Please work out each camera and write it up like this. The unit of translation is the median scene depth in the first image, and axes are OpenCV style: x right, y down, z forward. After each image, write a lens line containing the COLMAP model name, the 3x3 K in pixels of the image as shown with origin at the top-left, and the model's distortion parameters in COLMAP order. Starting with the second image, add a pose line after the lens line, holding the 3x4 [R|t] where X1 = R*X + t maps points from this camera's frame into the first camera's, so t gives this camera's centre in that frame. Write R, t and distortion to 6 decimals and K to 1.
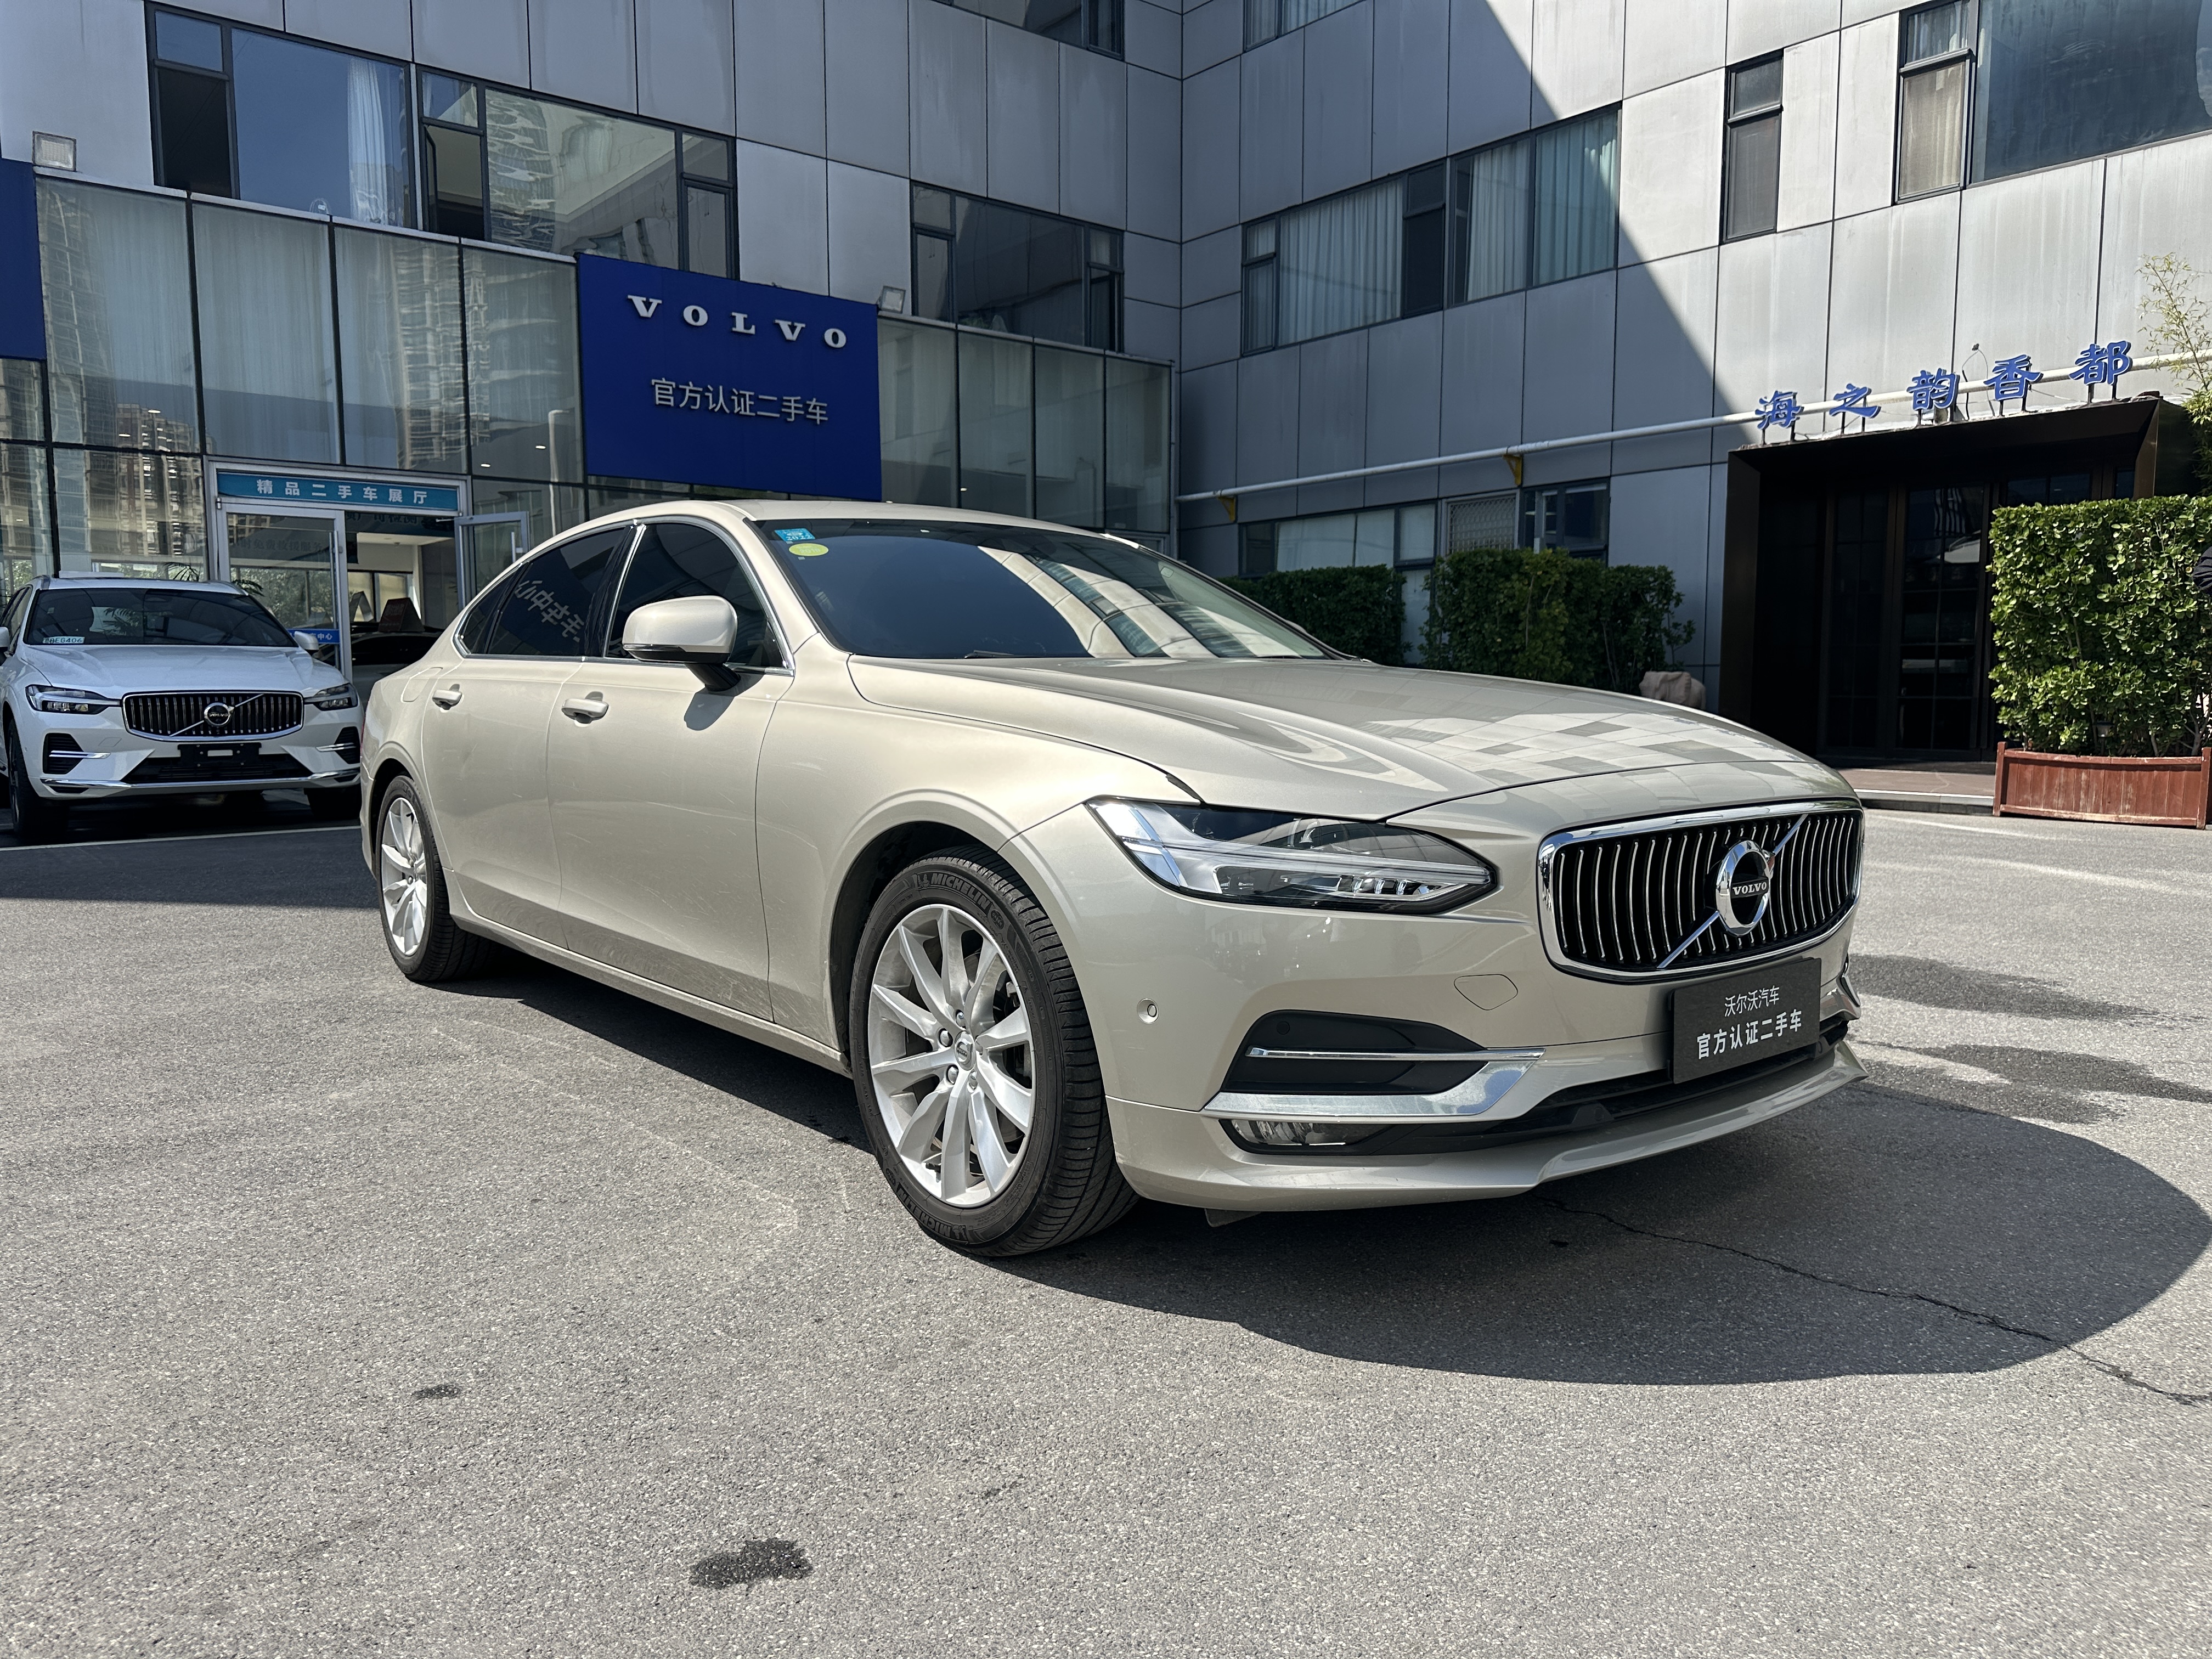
lens RADIAL K [[1490.4, 0, 1106.5], [0, 1490.4, 855.4], [0, 0, 1]] dist [-0.040863, -0.002677]
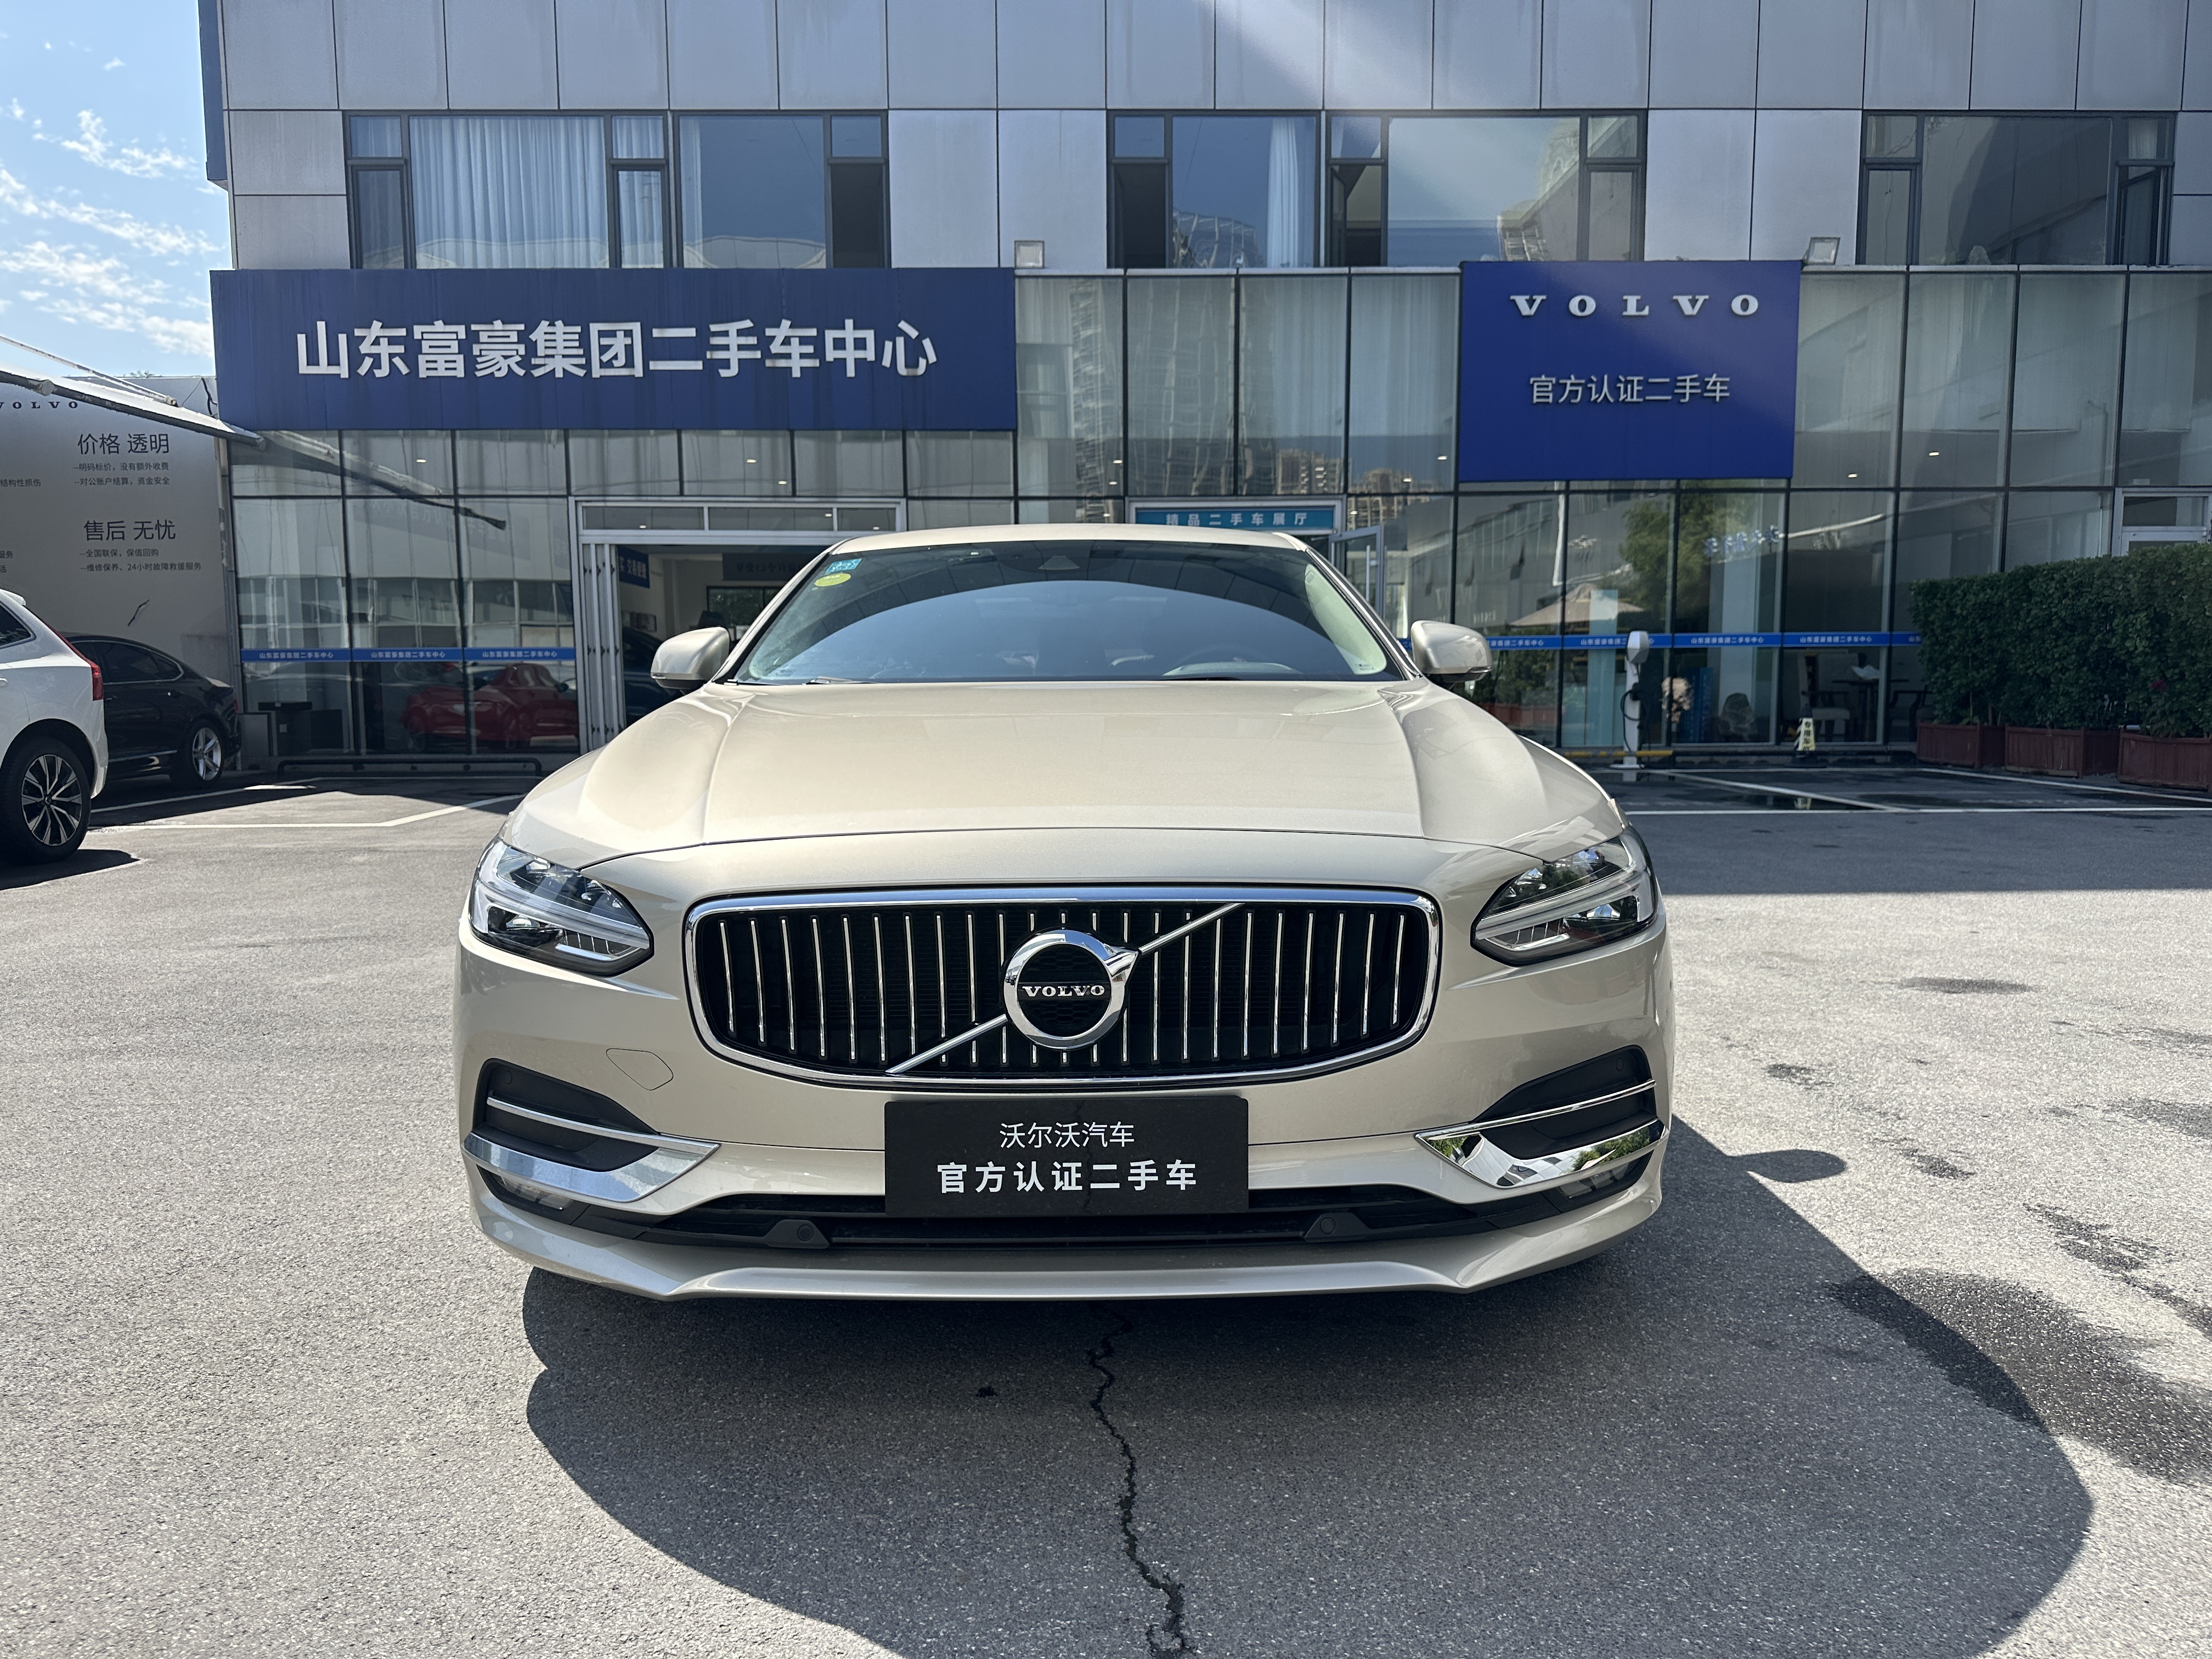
lens RADIAL K [[1545.3, 0, 1106.0], [0, 1545.3, 829.5], [0, 0, 1]] dist [-0.042419, -0.008138]
pose [[0.785120, 0.037135, -0.618229, 0.109997], [-0.050532, 0.998714, -0.004183, -0.006847], [0.617278, 0.034525, 0.785987, 0.043450]]
